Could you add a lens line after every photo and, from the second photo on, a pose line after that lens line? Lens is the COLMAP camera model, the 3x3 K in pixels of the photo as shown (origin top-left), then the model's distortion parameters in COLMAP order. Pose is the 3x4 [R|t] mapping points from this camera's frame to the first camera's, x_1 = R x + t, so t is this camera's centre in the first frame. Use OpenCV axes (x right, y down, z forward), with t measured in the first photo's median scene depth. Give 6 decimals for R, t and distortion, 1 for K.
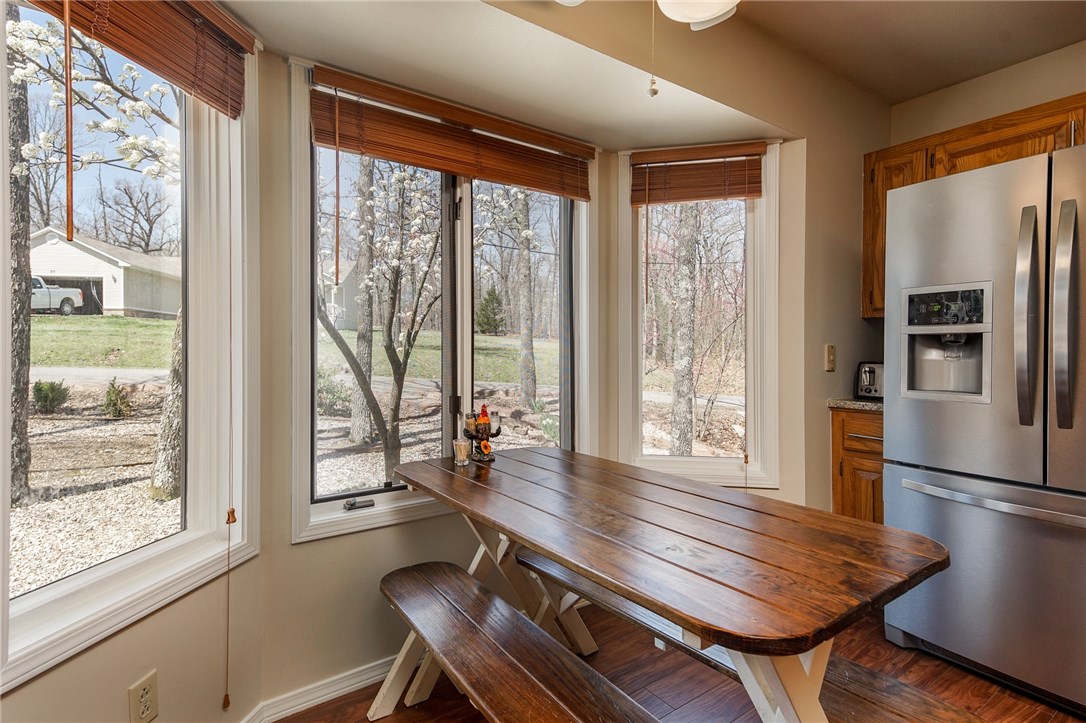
lens RADIAL K [[529.8, 0, 542.3], [0, 529.8, 353.0], [0, 0, 1]] dist [0.027076, -0.002930]
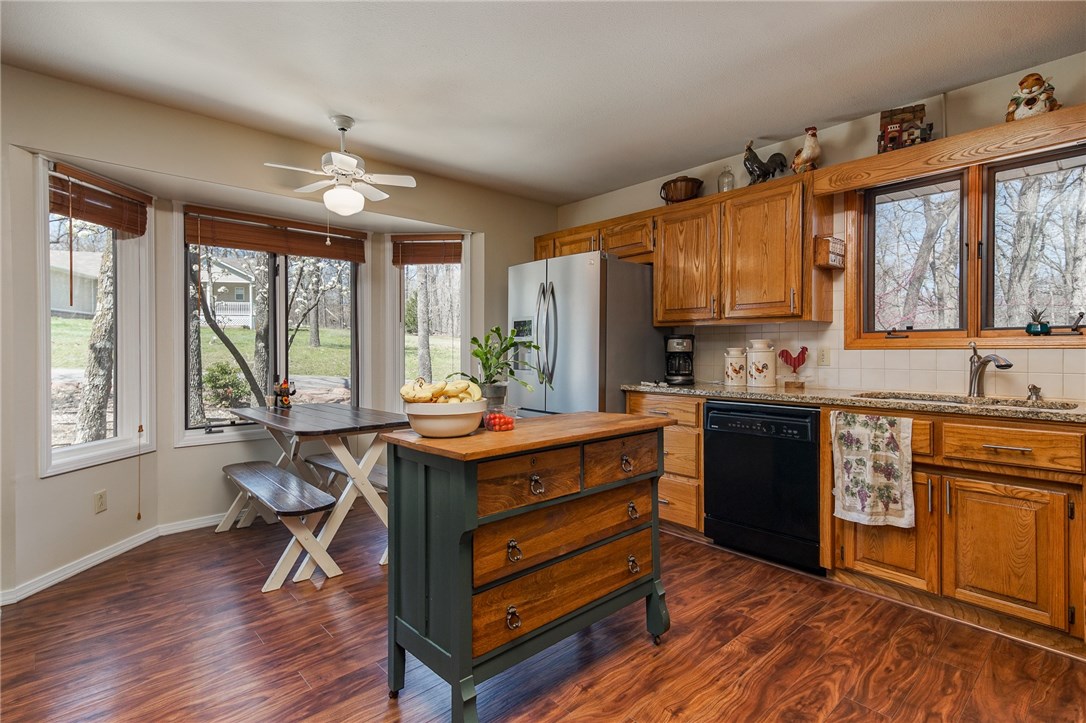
lens RADIAL K [[529.8, 0, 537.7], [0, 529.8, 355.3], [0, 0, 1]] dist [0.027076, -0.002930]
pose [[0.993954, -0.001665, 0.109781, 0.479383], [0.001090, 0.999985, 0.005301, 0.006425], [-0.109789, -0.005149, 0.993942, -0.823688]]
